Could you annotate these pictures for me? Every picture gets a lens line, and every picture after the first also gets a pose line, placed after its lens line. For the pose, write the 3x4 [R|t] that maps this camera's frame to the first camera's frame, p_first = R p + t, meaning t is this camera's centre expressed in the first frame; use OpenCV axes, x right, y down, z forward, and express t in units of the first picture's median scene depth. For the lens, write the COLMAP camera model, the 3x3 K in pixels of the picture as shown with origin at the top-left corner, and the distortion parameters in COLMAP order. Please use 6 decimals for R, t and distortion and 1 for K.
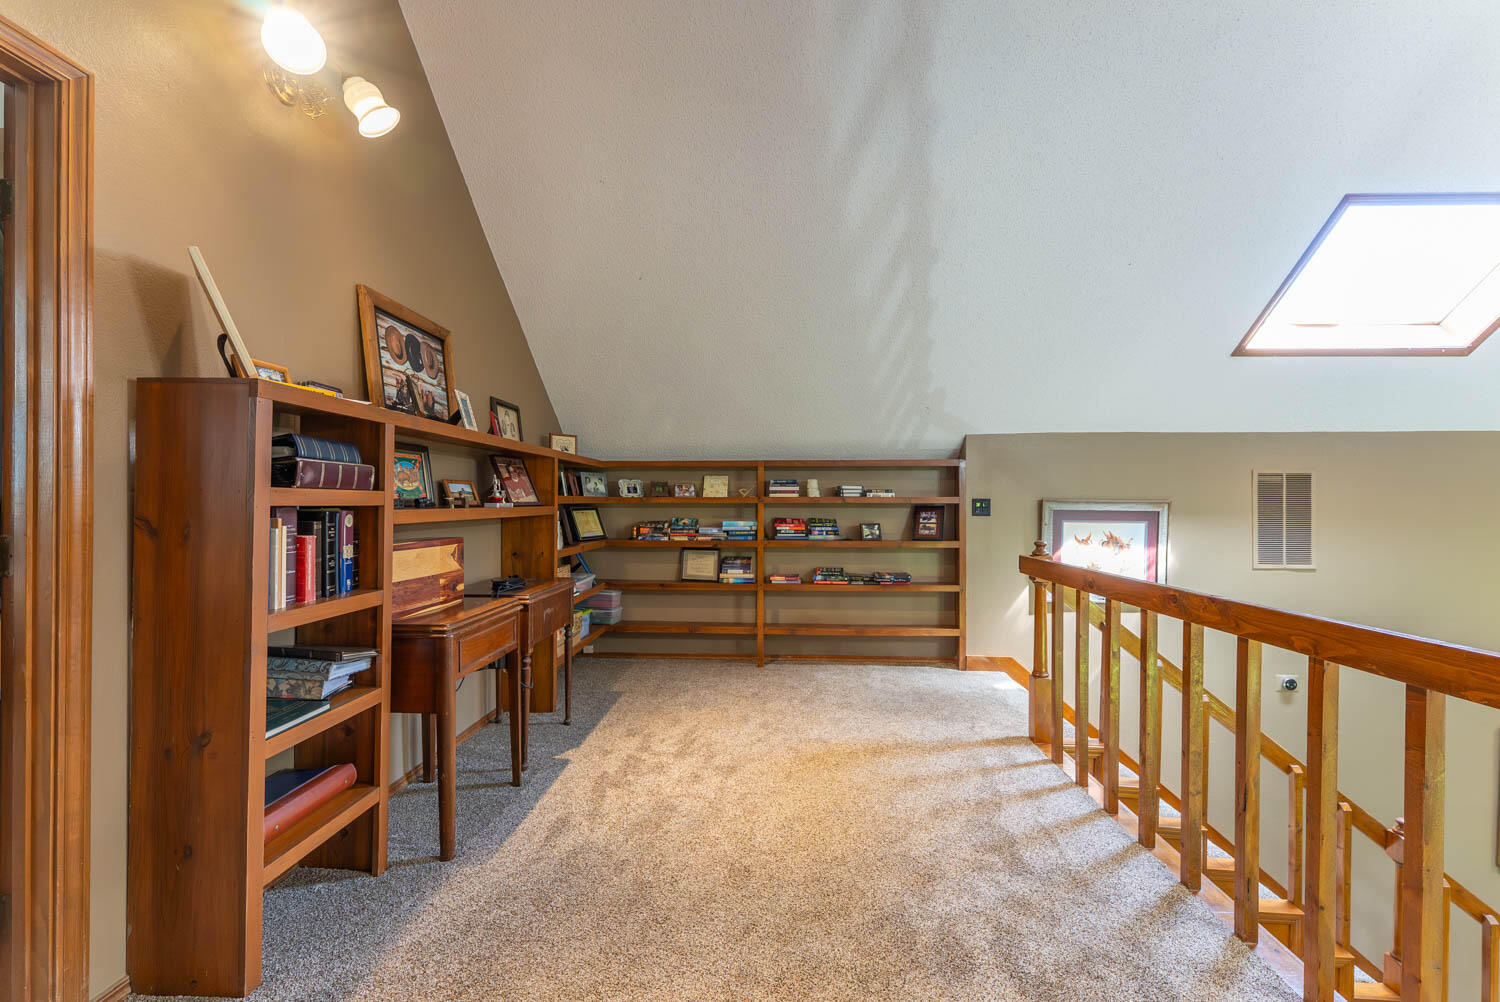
lens RADIAL K [[602.7, 0, 749.7], [0, 602.7, 505.3], [0, 0, 1]] dist [-0.002160, -0.000193]
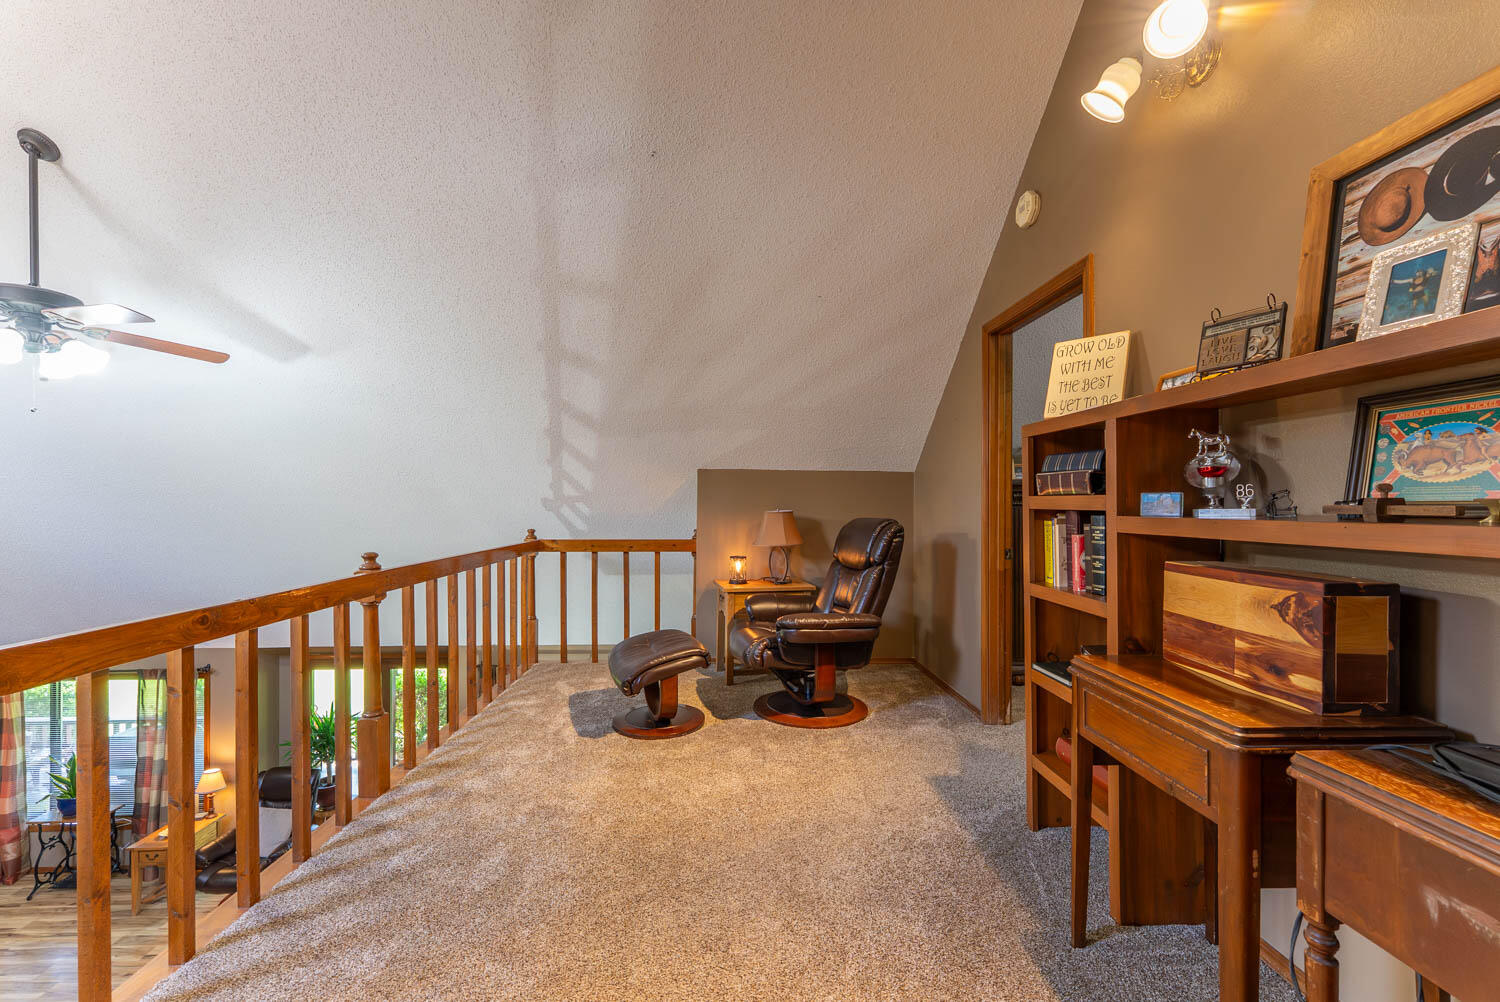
lens RADIAL K [[602.7, 0, 749.7], [0, 602.7, 505.3], [0, 0, 1]] dist [-0.002160, -0.000193]
pose [[-0.997097, -0.002184, -0.076115, 0.004928], [-0.002582, 0.999984, 0.005129, -0.009532], [0.076102, 0.005310, -0.997086, 1.532795]]
